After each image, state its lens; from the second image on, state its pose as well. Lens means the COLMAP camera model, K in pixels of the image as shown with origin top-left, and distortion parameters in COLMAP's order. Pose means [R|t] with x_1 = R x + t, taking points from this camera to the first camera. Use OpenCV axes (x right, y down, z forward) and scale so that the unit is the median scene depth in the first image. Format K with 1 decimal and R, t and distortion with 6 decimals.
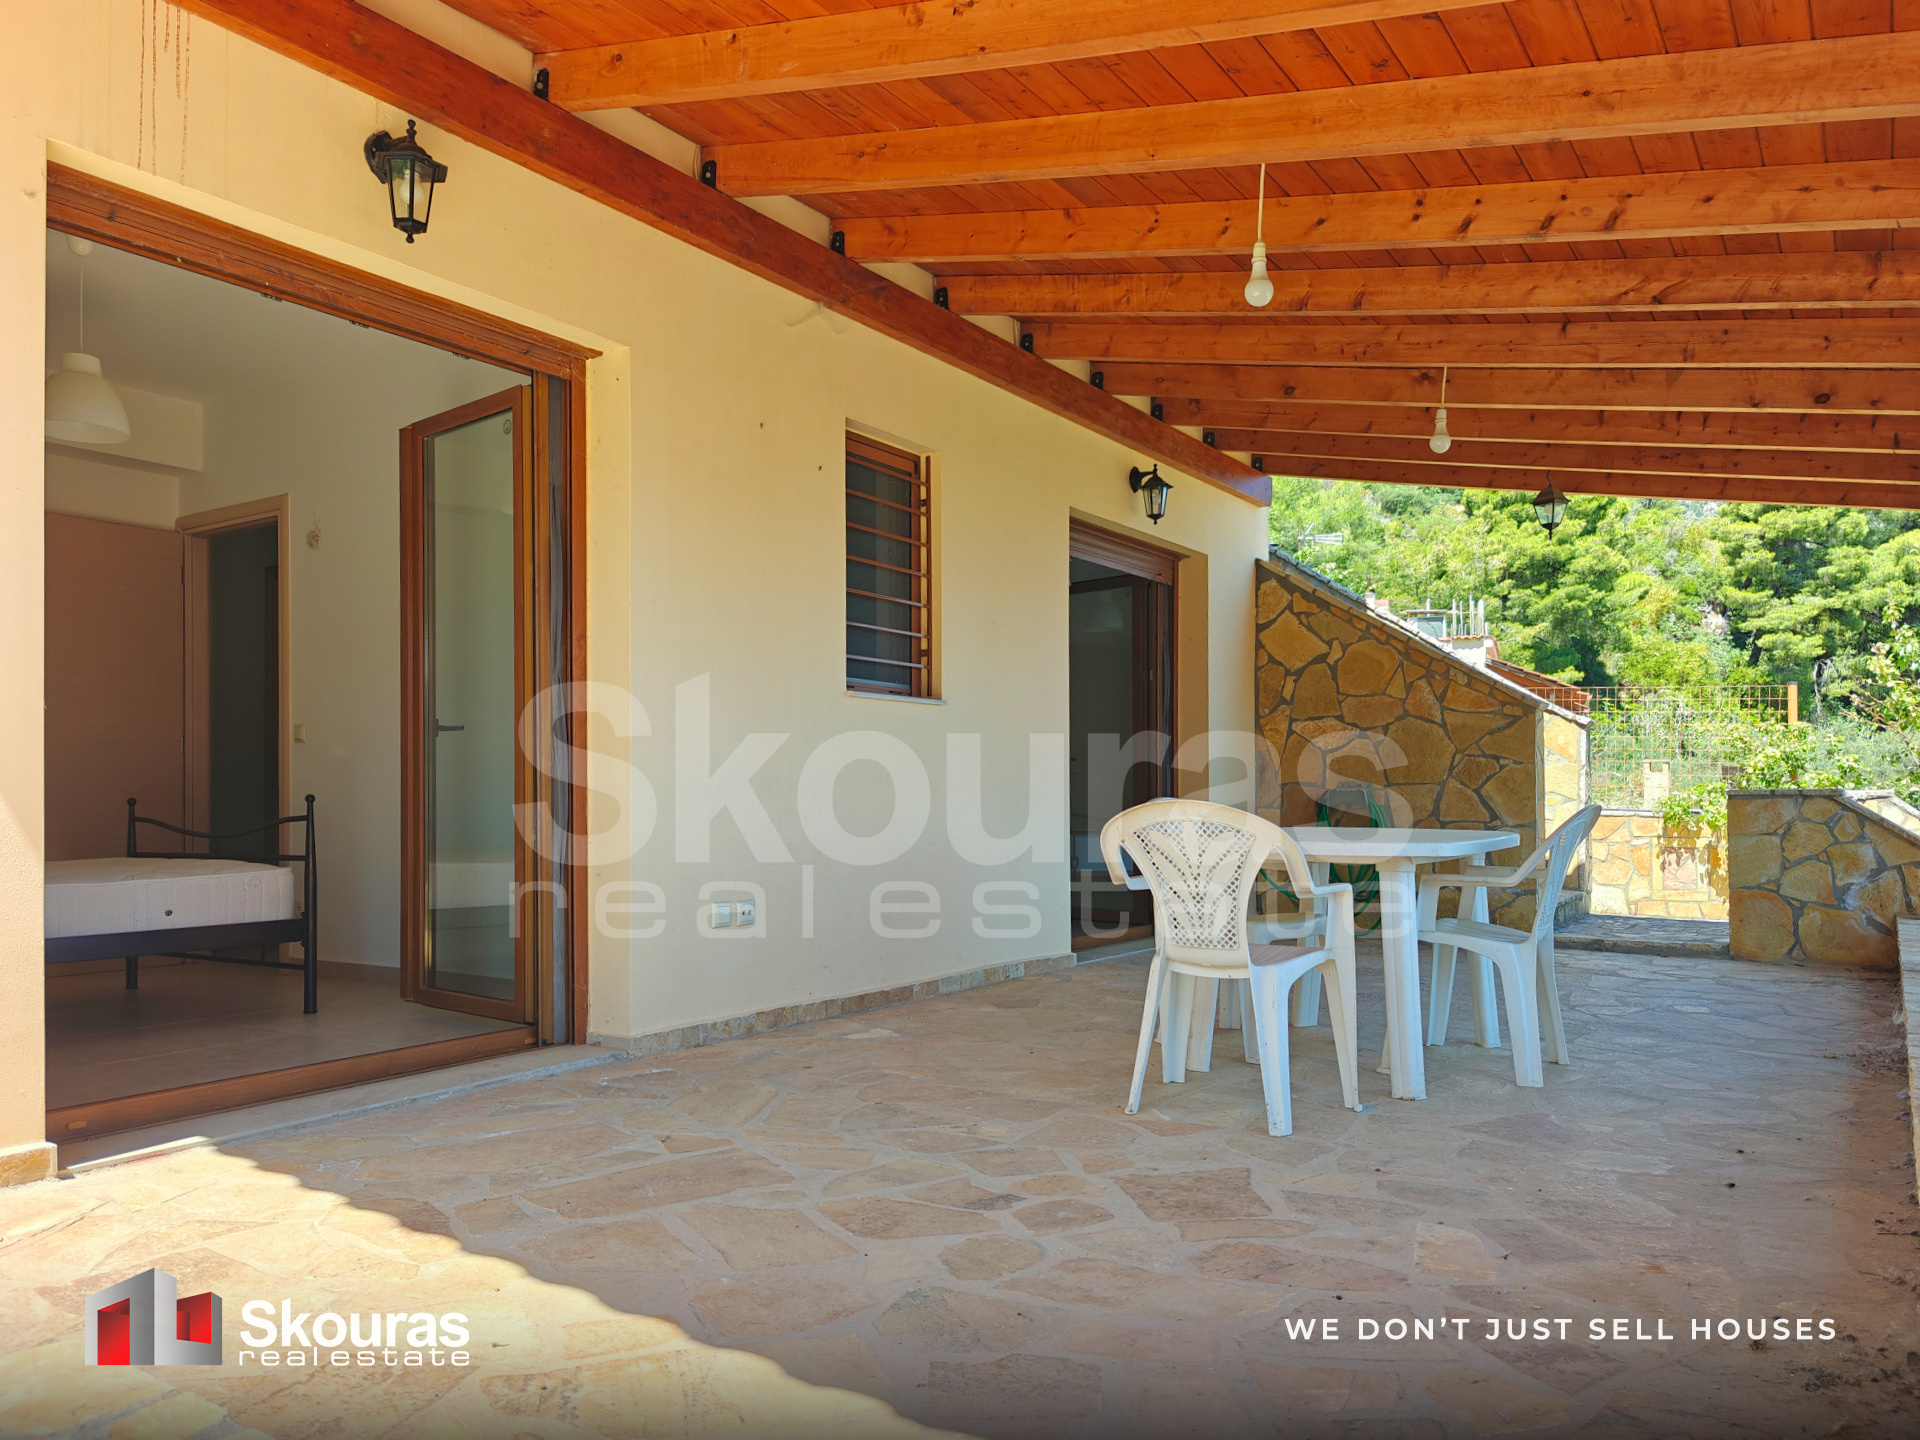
lens RADIAL K [[1377.1, 0, 961.4], [0, 1377.1, 769.2], [0, 0, 1]] dist [0.008977, 0.001279]
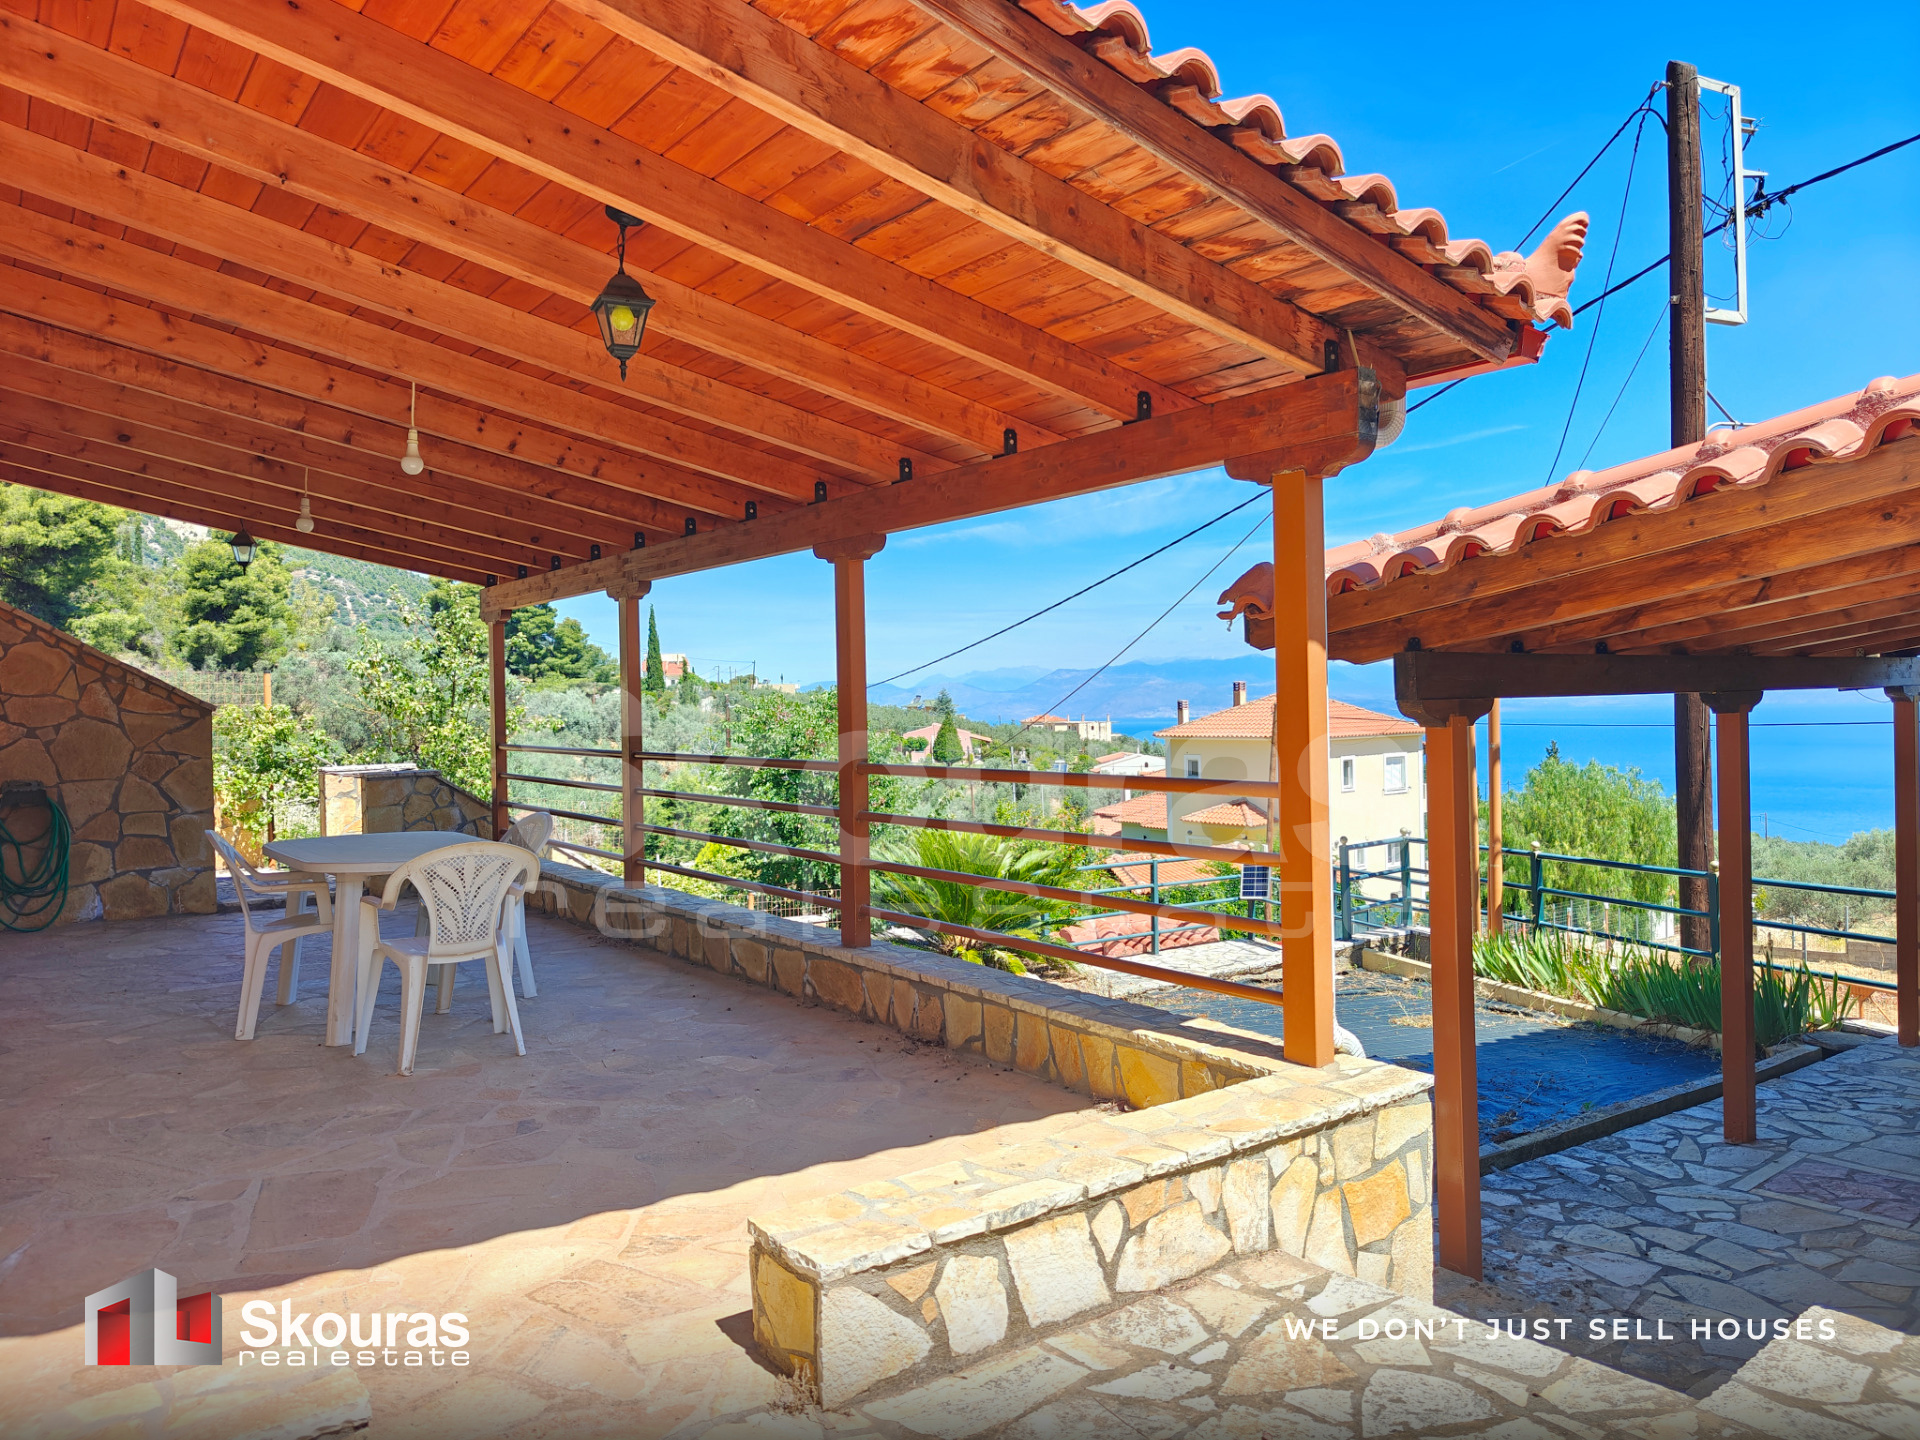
lens RADIAL K [[1308.2, 0, 967.3], [0, 1308.2, 686.8], [0, 0, 1]] dist [0.048964, -0.055280]
pose [[0.321632, 0.004926, 0.946852, -0.439405], [-0.001511, 0.999988, -0.004689, -0.060152], [-0.946864, 0.000077, 0.321635, 0.026766]]
